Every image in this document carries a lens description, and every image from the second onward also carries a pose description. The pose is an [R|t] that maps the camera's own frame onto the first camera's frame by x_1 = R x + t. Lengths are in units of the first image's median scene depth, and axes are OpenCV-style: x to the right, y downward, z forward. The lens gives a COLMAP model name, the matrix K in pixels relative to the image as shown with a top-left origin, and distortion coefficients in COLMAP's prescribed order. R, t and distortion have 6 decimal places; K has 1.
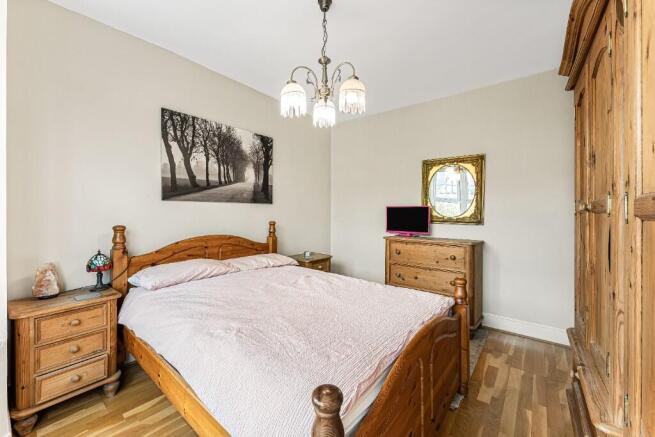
lens RADIAL K [[265.3, 0, 323.4], [0, 265.3, 214.9], [0, 0, 1]] dist [0.005991, -0.001822]
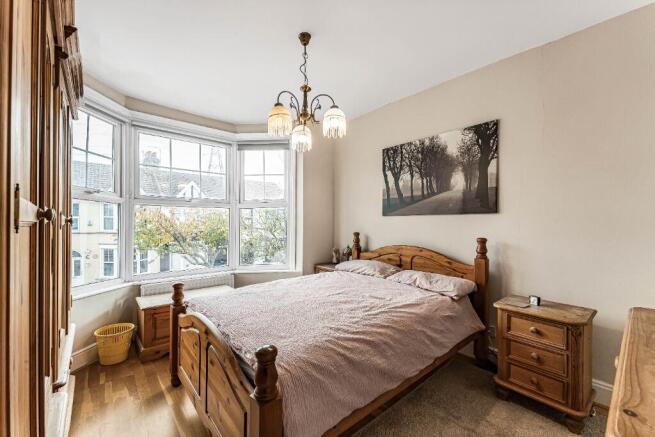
lens RADIAL K [[265.3, 0, 323.5], [0, 265.3, 222.6], [0, 0, 1]] dist [0.005991, -0.001822]
pose [[-0.170512, 0.003391, -0.985350, 0.707508], [-0.004199, 0.999983, 0.004168, -0.020894], [0.985347, 0.004848, -0.170494, 0.811053]]
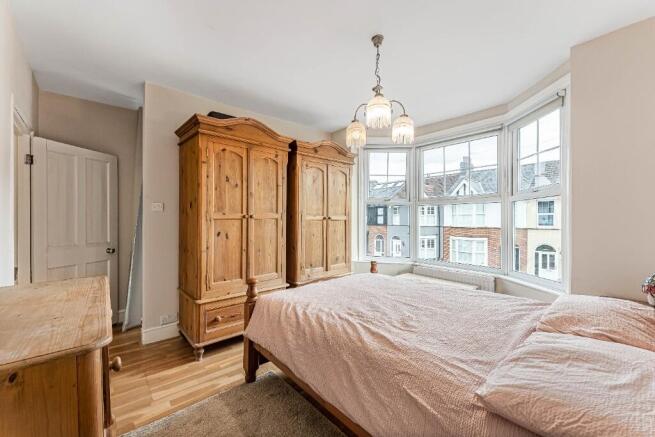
lens RADIAL K [[265.3, 0, 327.3], [0, 265.3, 216.9], [0, 0, 1]] dist [0.005991, -0.001822]
pose [[-0.987635, 0.001912, 0.156762, 0.004815], [0.001610, 0.999997, -0.002056, -0.022394], [-0.156766, -0.001778, -0.987634, 1.409803]]
